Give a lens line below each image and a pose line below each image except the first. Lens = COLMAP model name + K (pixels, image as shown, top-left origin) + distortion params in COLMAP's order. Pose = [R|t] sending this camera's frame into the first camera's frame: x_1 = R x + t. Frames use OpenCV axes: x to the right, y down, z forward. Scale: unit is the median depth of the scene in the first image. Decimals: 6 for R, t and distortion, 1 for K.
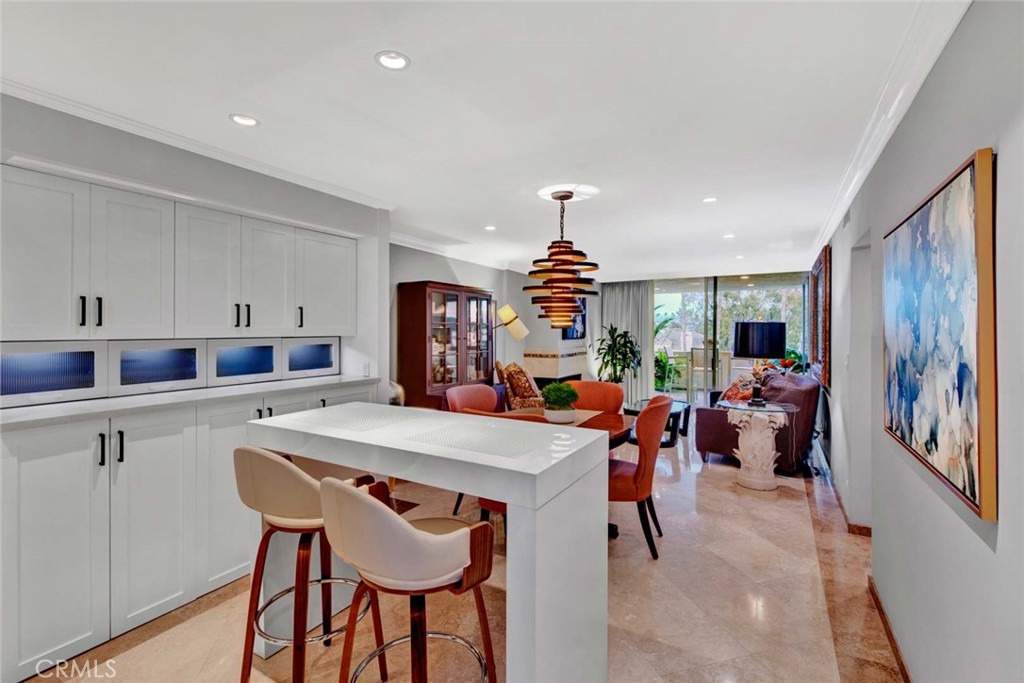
lens RADIAL K [[460.0, 0, 514.4], [0, 460.0, 328.9], [0, 0, 1]] dist [-0.001200, -0.000045]
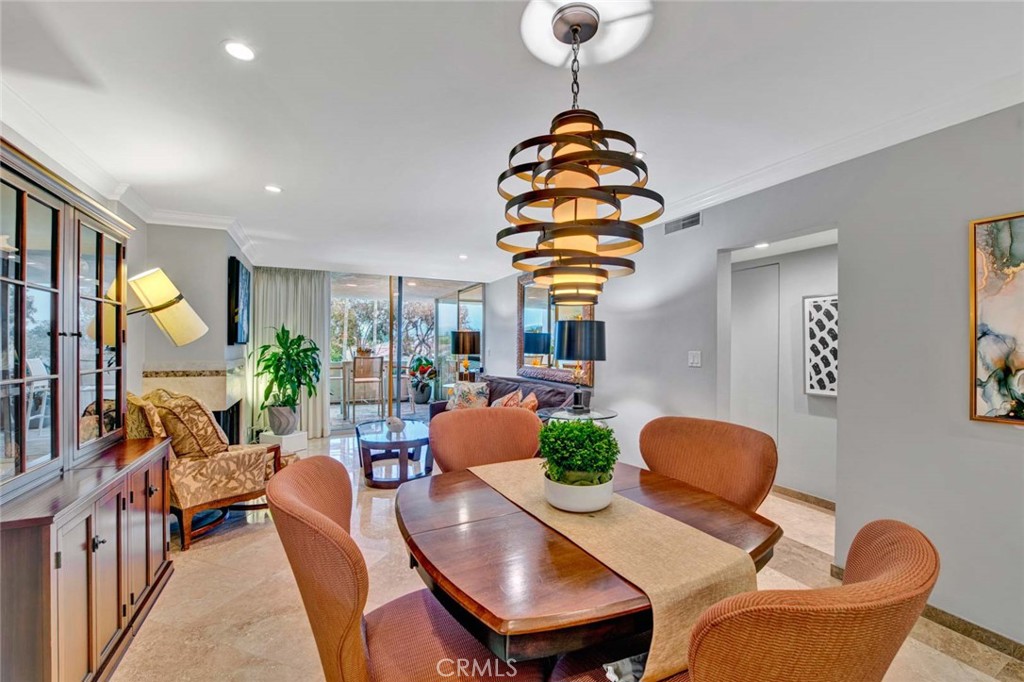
lens RADIAL K [[418.9, 0, 512.0], [0, 418.9, 341.0], [0, 0, 1]] dist [-0.012721, -0.000329]
pose [[0.572223, 0.009093, 0.820047, -0.159291], [-0.006112, 0.999958, -0.006823, 0.023449], [-0.820075, -0.001108, 0.572255, 0.462414]]
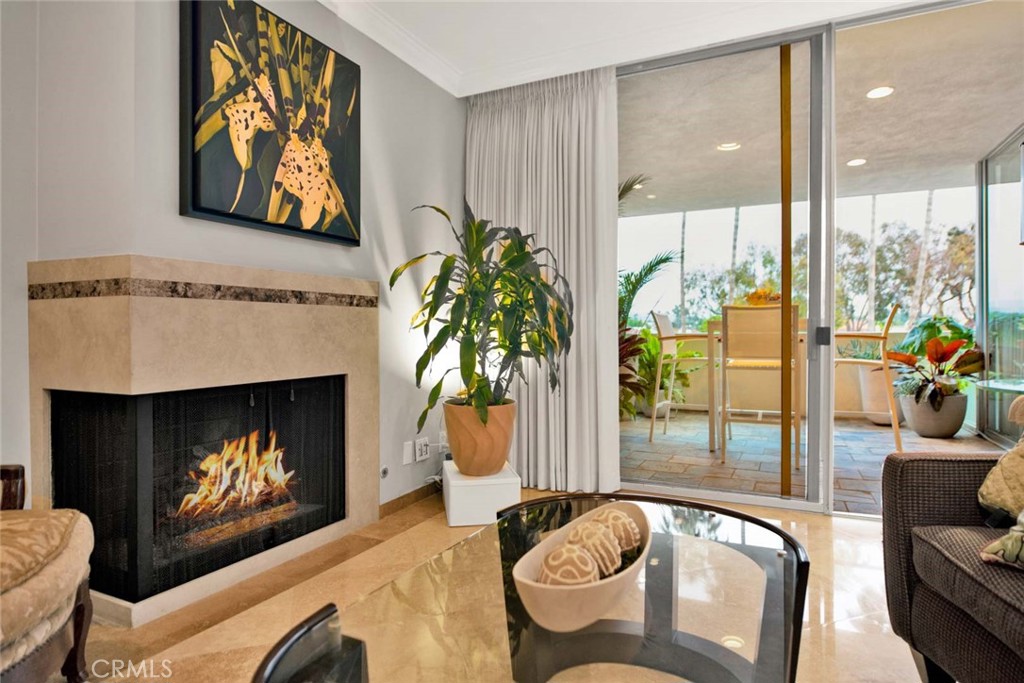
lens RADIAL K [[574.2, 0, 512.3], [0, 574.2, 329.7], [0, 0, 1]] dist [-0.005113, -0.000462]
pose [[0.997743, -0.005603, 0.066909, 0.292916], [0.005742, 0.999982, -0.001889, 0.095408], [-0.066897, 0.002269, 0.997757, 0.872105]]
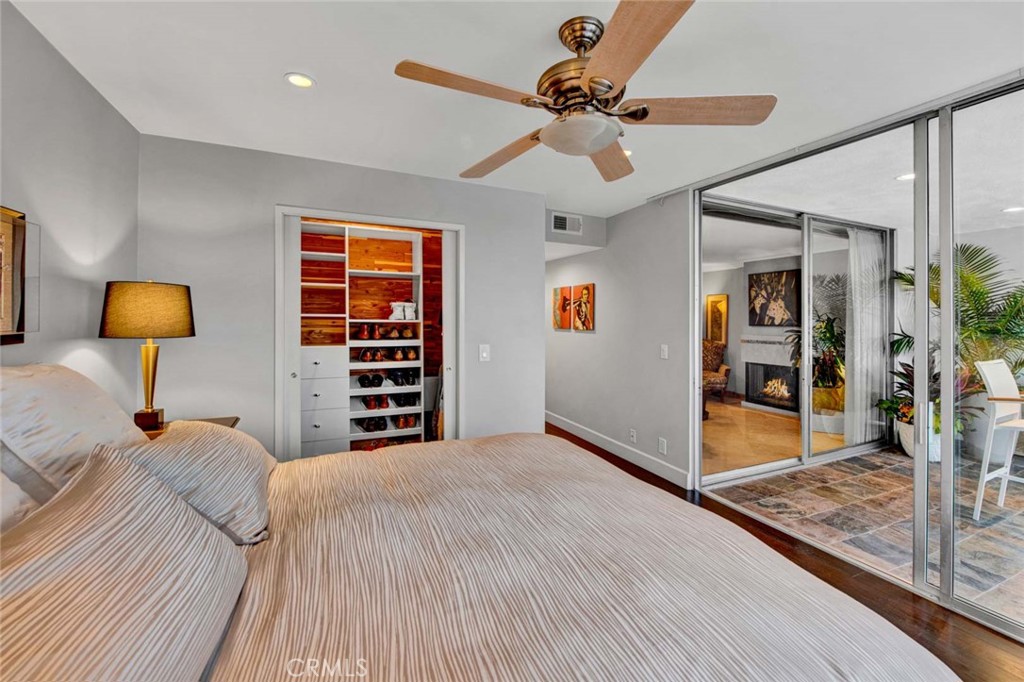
lens RADIAL K [[418.9, 0, 512.0], [0, 418.9, 341.0], [0, 0, 1]] dist [-0.012721, -0.000329]
pose [[-0.626854, 0.028530, -0.778615, 1.436233], [-0.010674, 0.998921, 0.045196, 0.024169], [0.779064, 0.036642, -0.625873, 1.421921]]
